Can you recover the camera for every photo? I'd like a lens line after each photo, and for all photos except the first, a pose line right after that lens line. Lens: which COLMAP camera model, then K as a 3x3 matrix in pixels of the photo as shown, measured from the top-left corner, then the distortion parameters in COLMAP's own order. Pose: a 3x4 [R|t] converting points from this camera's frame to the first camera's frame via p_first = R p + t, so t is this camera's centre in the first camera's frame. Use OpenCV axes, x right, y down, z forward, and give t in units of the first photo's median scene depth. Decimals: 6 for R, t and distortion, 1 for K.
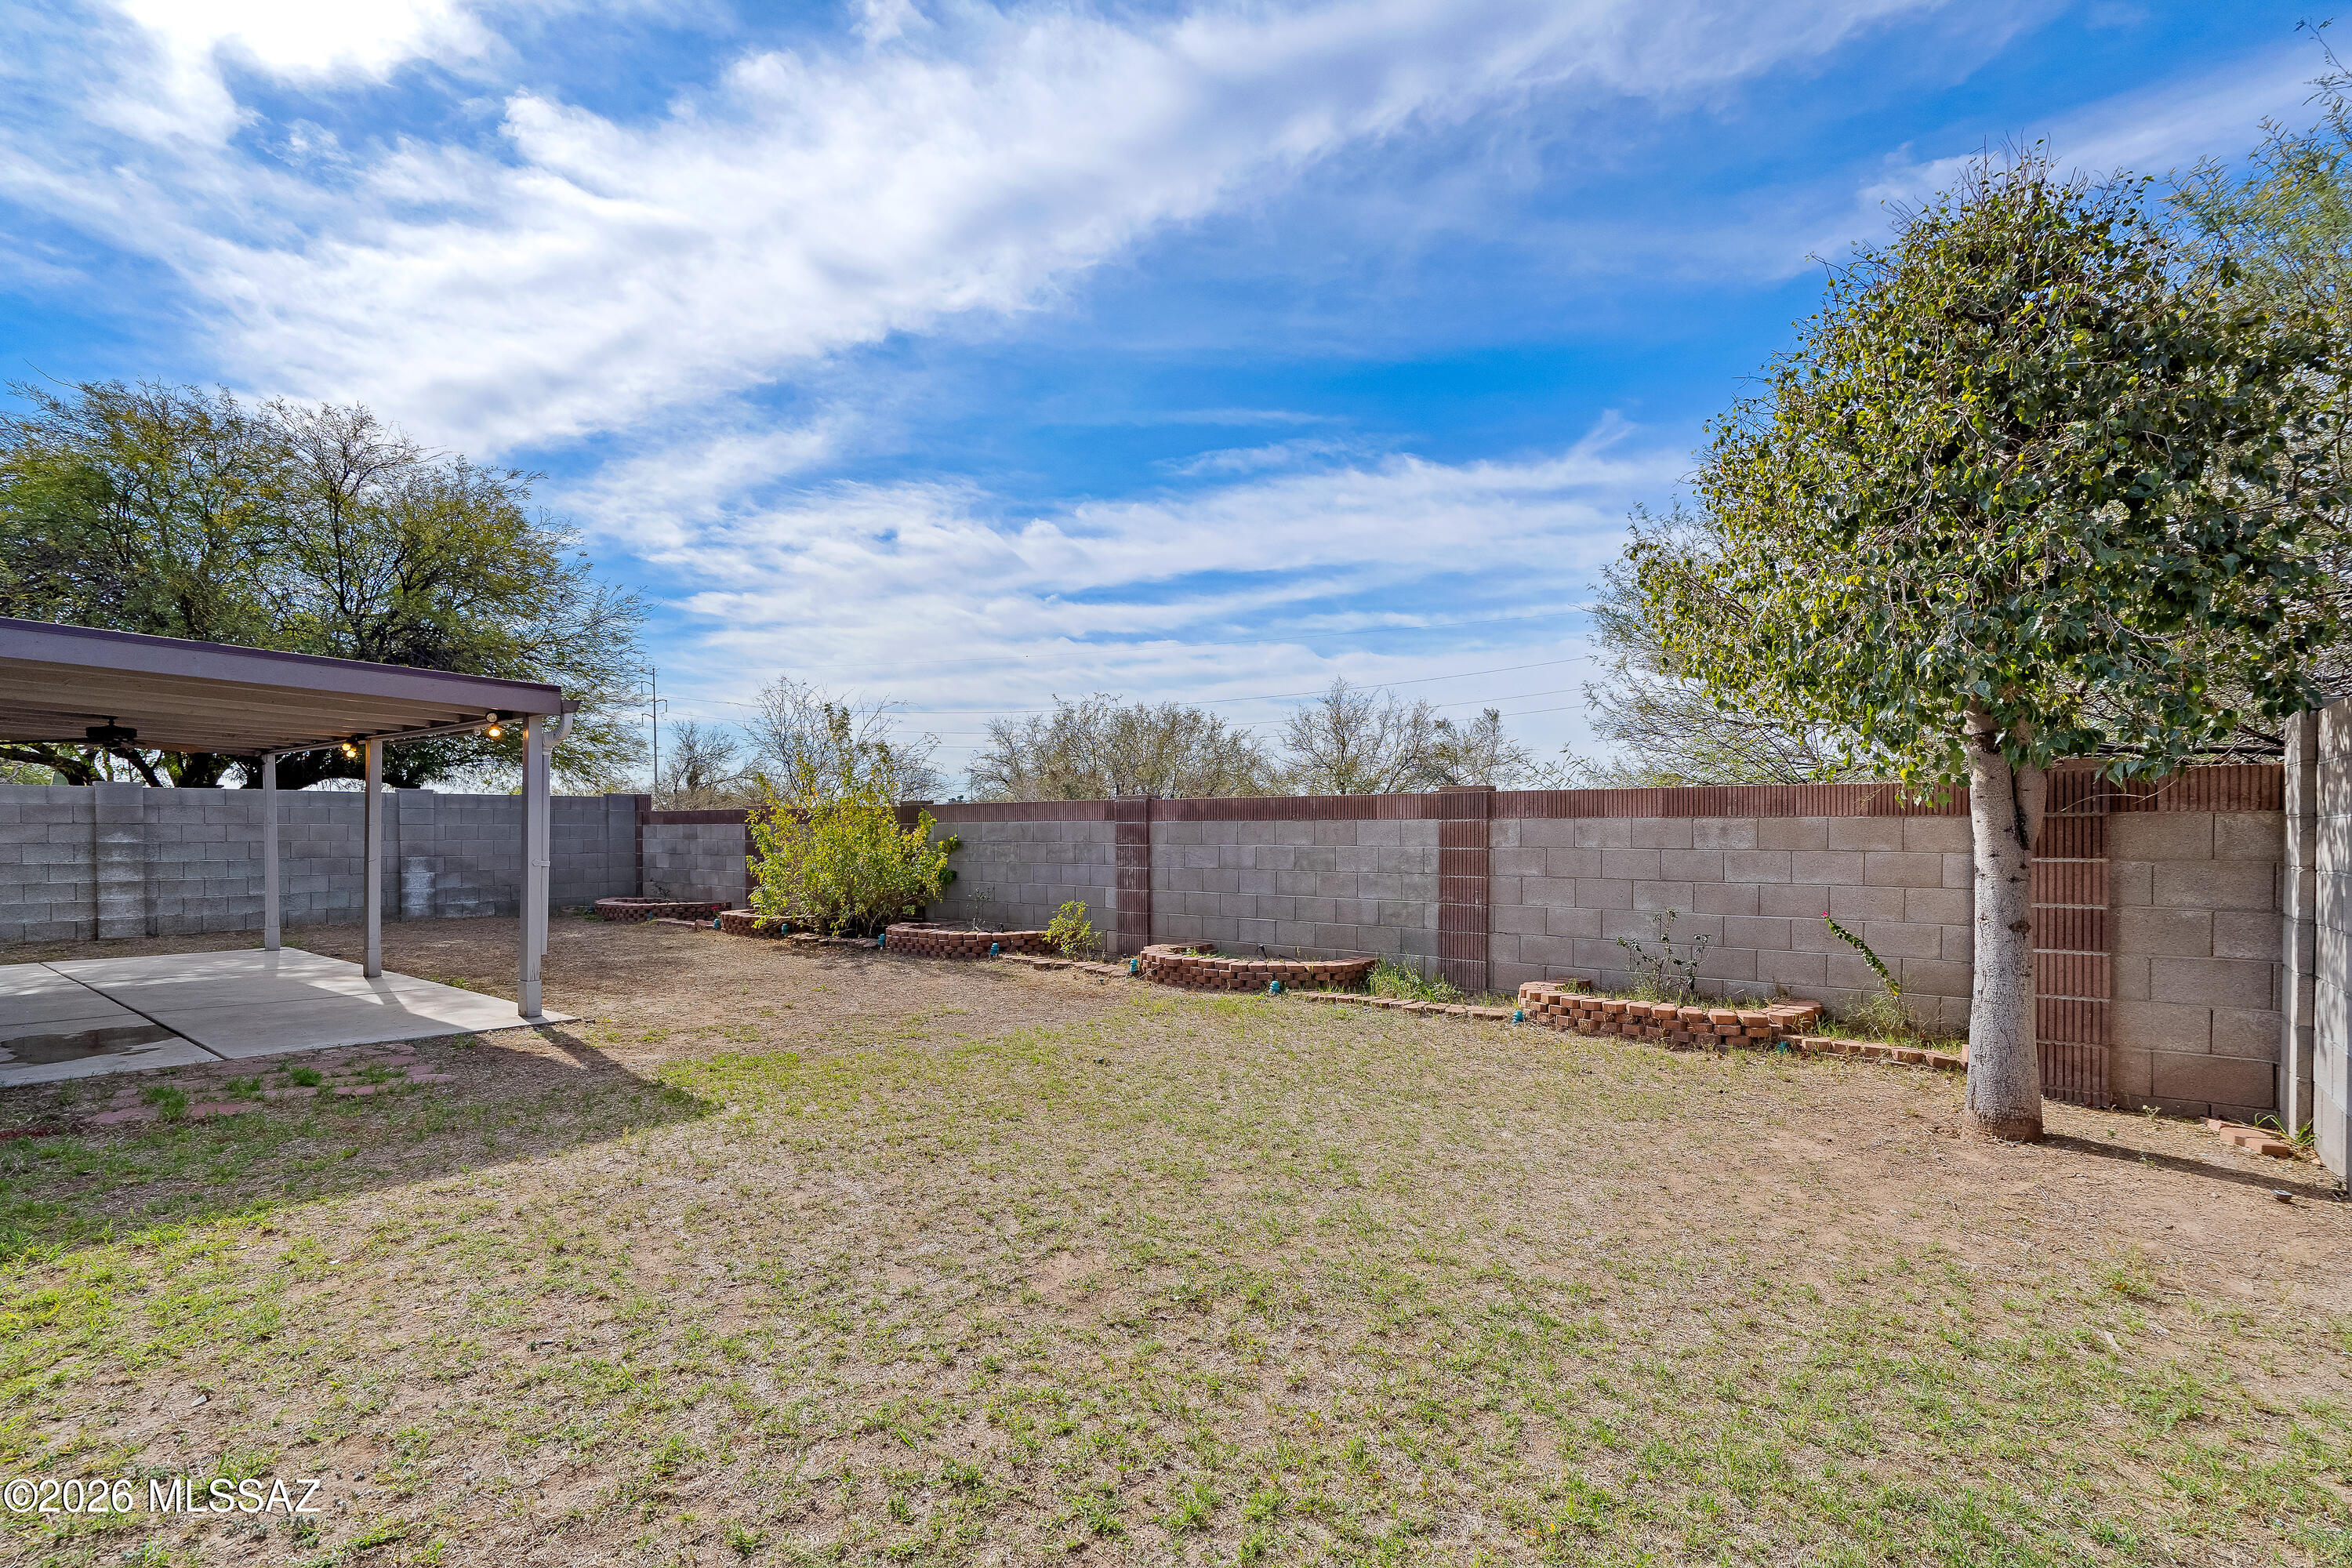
lens RADIAL K [[1090.5, 0, 1193.6], [0, 1090.5, 833.2], [0, 0, 1]] dist [-0.001598, -0.000201]
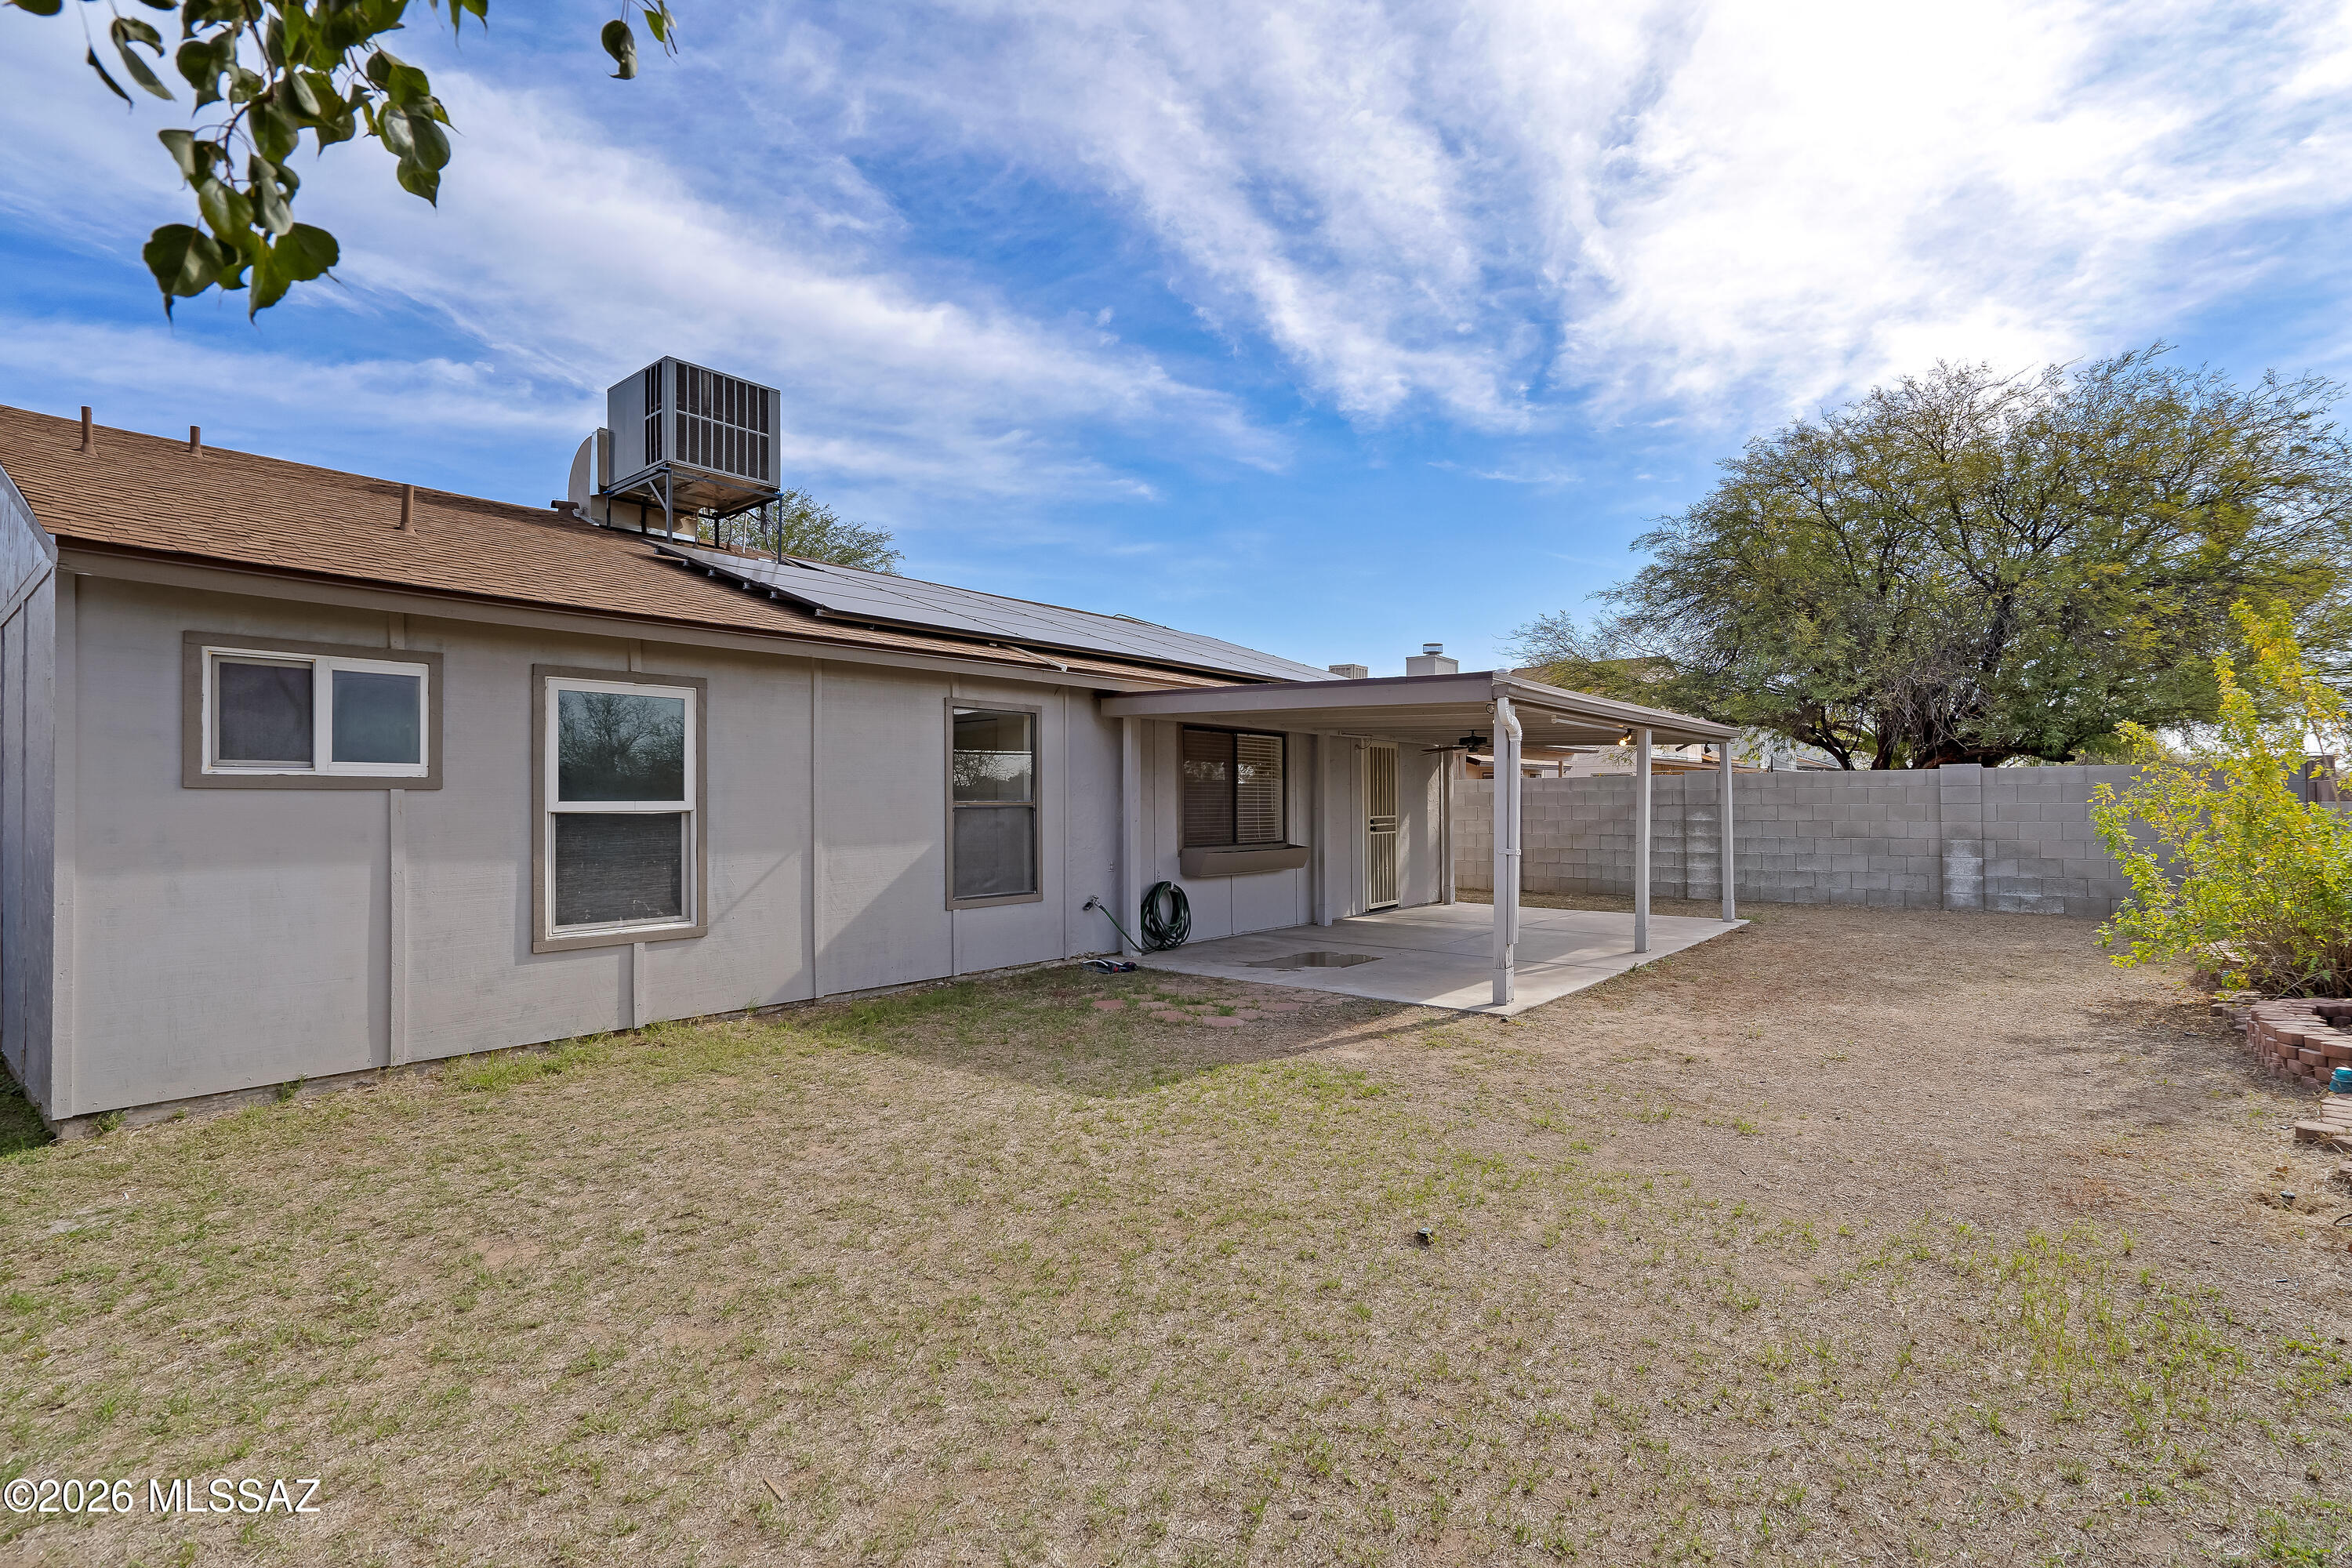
lens RADIAL K [[1090.5, 0, 1176.5], [0, 1090.5, 792.7], [0, 0, 1]] dist [-0.001598, -0.000201]
pose [[-0.011416, -0.009972, -0.999885, 0.241385], [-0.000080, 0.999950, -0.009972, -0.010355], [0.999935, -0.000034, -0.011416, 0.423874]]
